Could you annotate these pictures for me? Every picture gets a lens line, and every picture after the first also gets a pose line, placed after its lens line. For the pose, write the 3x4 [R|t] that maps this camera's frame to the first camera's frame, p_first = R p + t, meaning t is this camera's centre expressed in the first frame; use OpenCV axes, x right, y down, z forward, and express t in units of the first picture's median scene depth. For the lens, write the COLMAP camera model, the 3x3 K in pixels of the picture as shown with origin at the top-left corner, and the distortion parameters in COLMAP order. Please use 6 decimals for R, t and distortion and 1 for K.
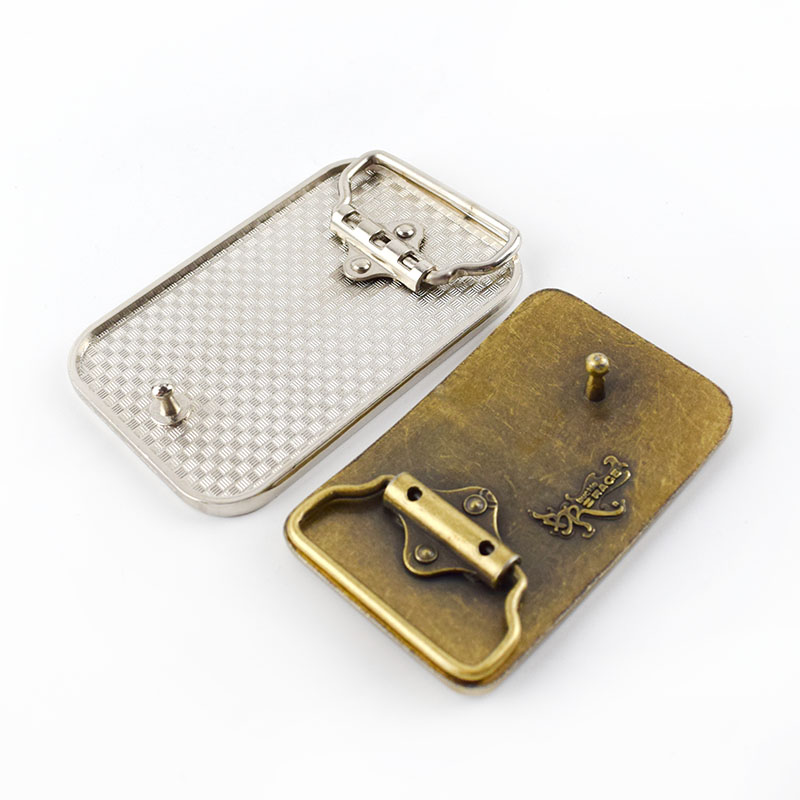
lens RADIAL K [[1201.0, 0, 400.0], [0, 1201.0, 400.0], [0, 0, 1]] dist [-0.140958, 0.003039]
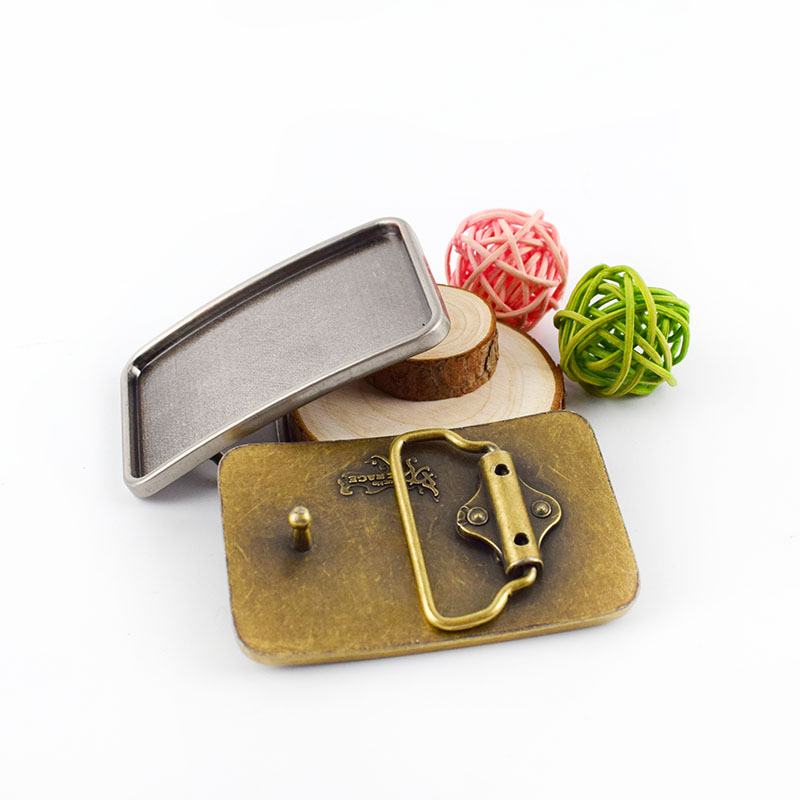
lens RADIAL K [[1201.0, 0, 400.0], [0, 1201.0, 400.0], [0, 0, 1]] dist [-0.140958, 0.003039]
pose [[-0.799184, -0.437581, 0.412102, -0.272741], [0.489202, -0.075131, 0.868928, -0.852153], [-0.349265, 0.896035, 0.274109, 0.592488]]
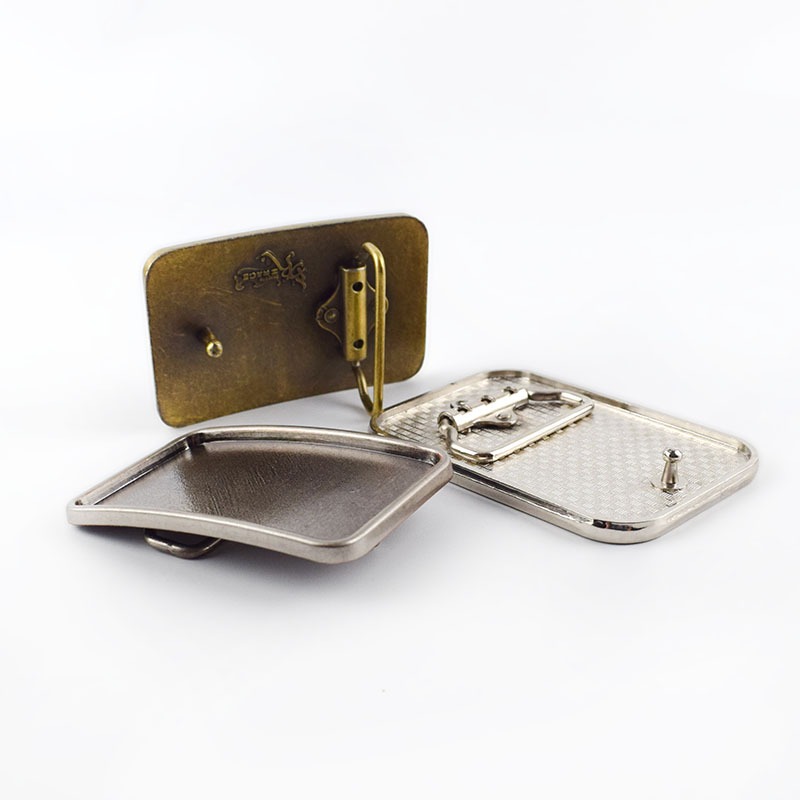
lens RADIAL K [[1201.0, 0, 400.0], [0, 1201.0, 400.0], [0, 0, 1]] dist [-0.140958, 0.003039]
pose [[-0.640621, -0.537804, -0.548061, 0.735723], [0.300267, -0.832377, 0.465821, -0.642084], [-0.706714, 0.133851, 0.694723, -0.089126]]
